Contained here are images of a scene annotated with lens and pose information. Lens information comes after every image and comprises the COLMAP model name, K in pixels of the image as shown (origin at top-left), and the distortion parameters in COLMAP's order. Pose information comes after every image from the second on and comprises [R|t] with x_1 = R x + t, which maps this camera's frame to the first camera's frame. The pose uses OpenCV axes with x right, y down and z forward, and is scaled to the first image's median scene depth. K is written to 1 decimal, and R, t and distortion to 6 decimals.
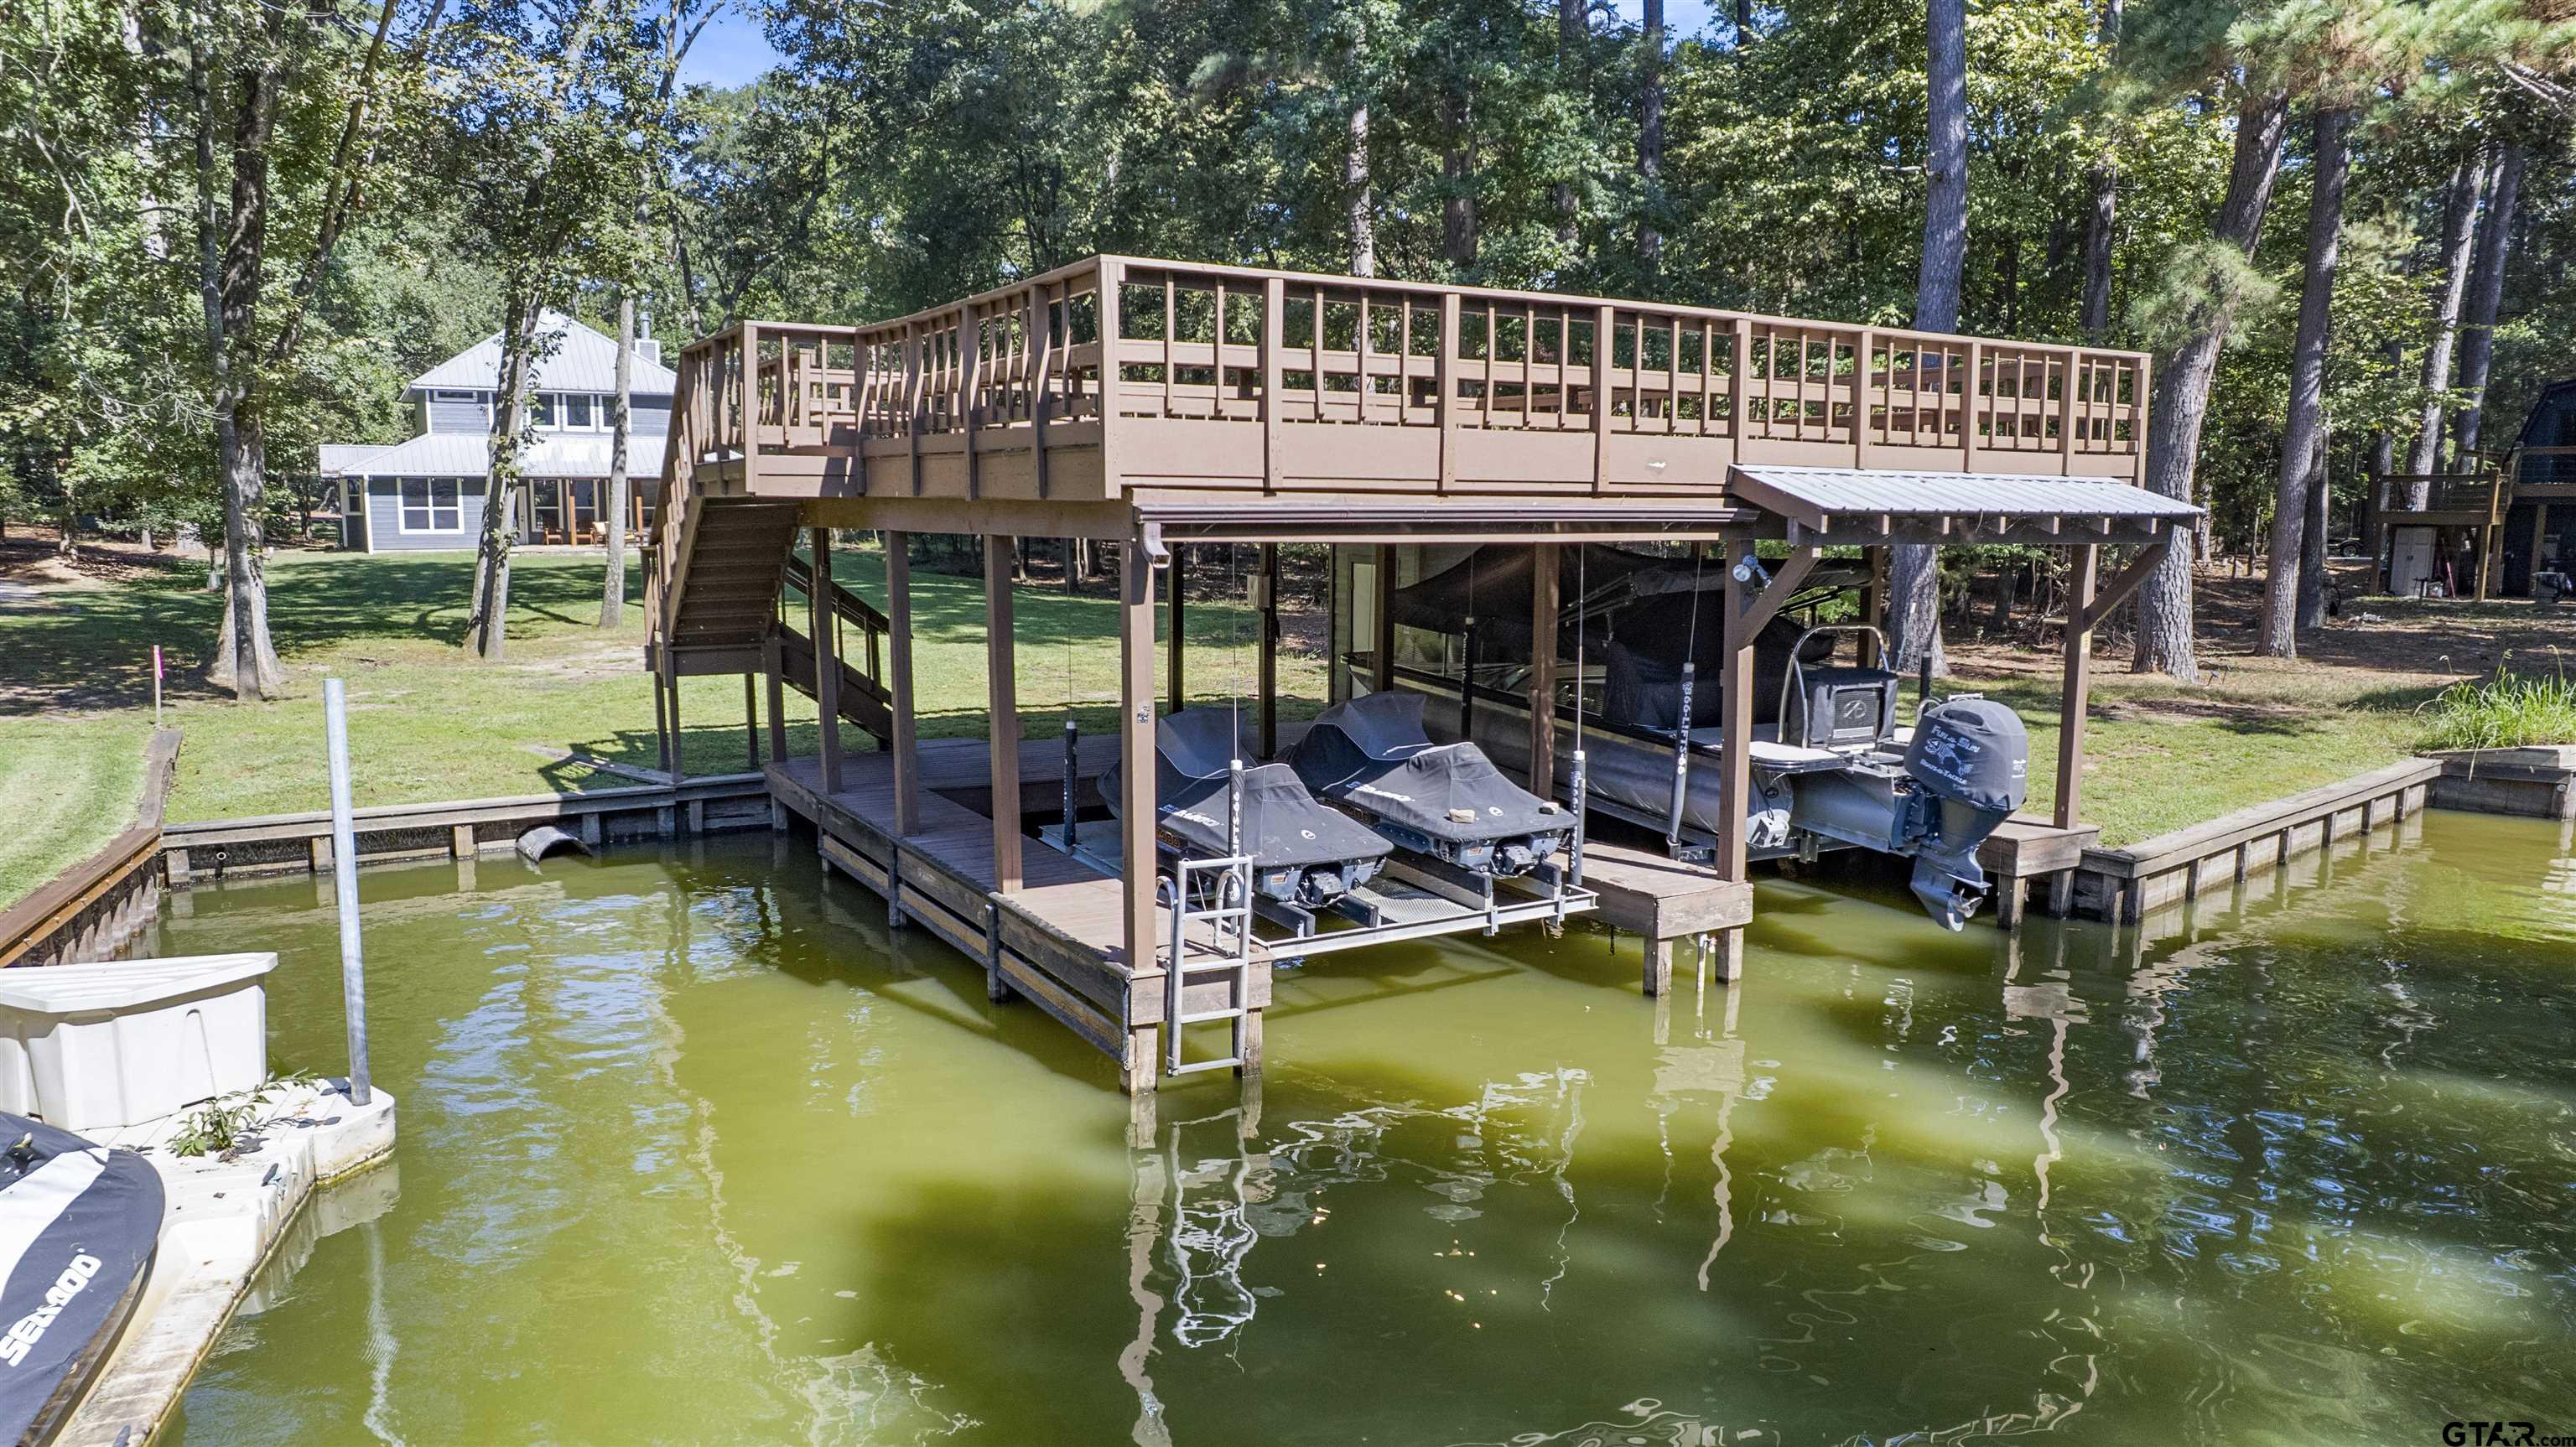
lens RADIAL K [[1671.6, 0, 1293.3], [0, 1671.6, 716.2], [0, 0, 1]] dist [-0.069176, 0.057437]
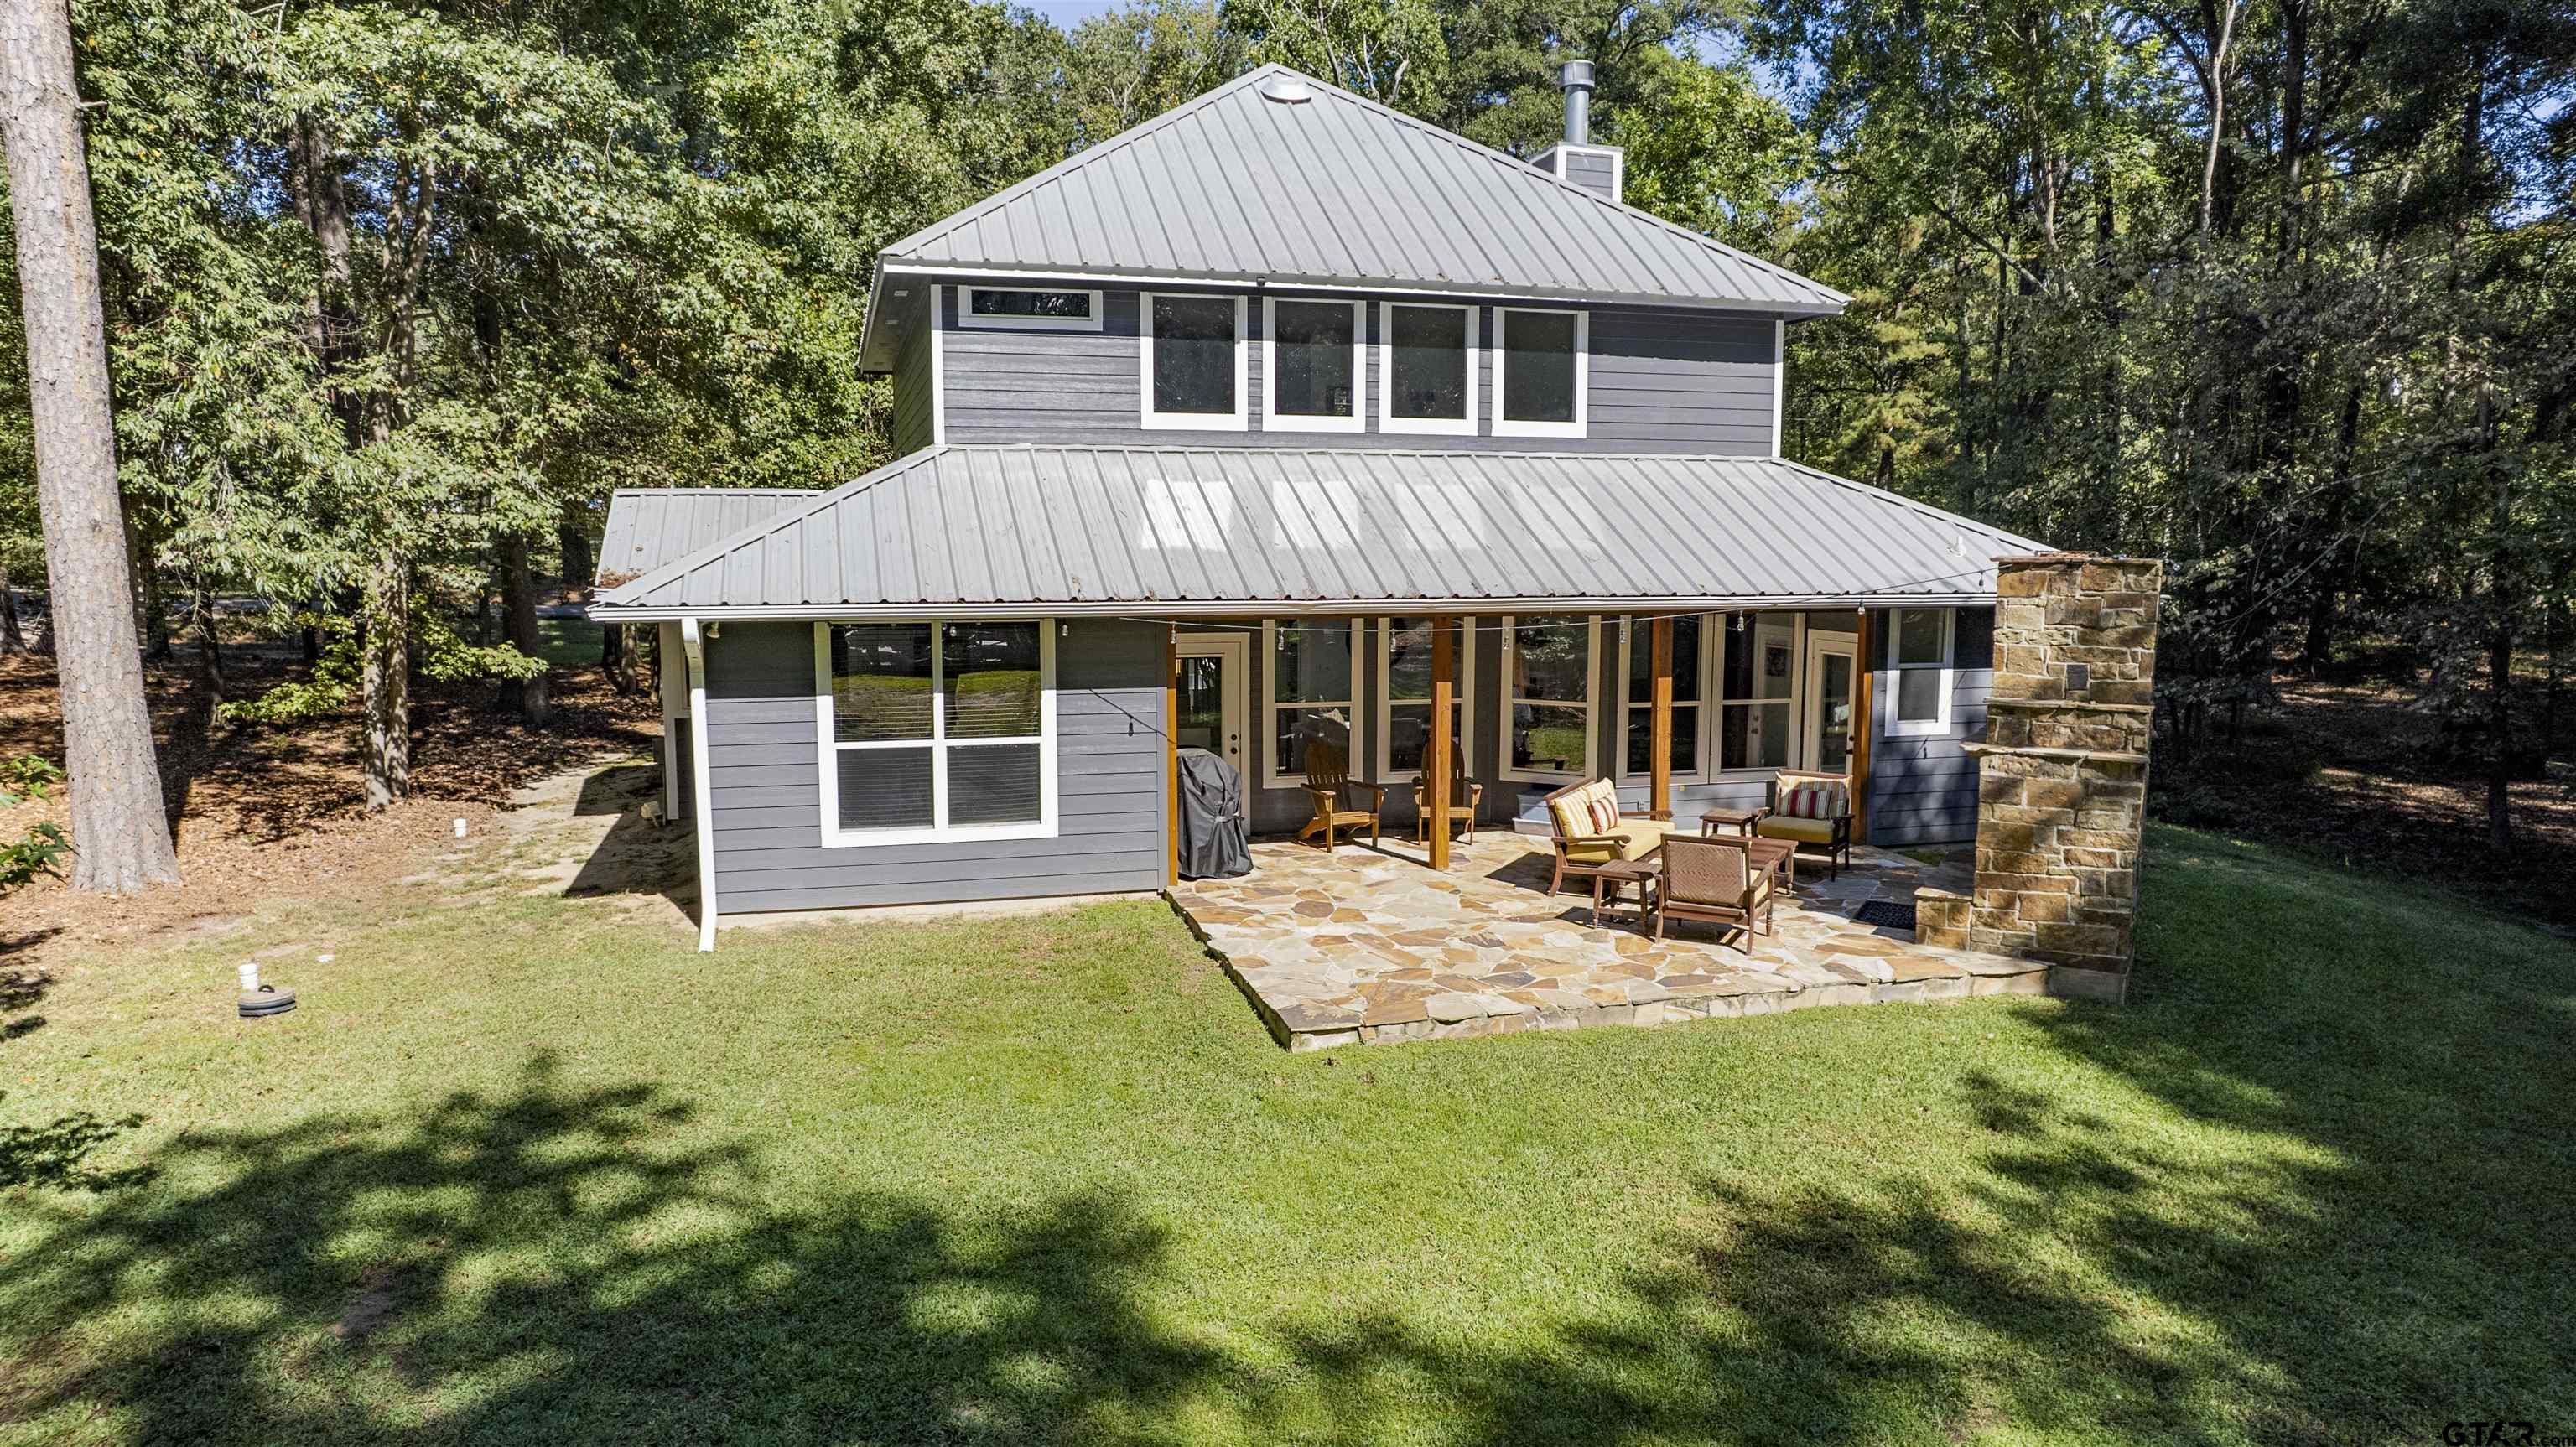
lens RADIAL K [[1671.6, 0, 1303.0], [0, 1671.6, 723.2], [0, 0, 1]] dist [-0.069176, 0.057437]
pose [[0.969018, 0.026757, -0.245538, -0.406462], [-0.030206, 0.999491, -0.010291, -0.127390], [0.245138, 0.017389, 0.969332, 0.764972]]
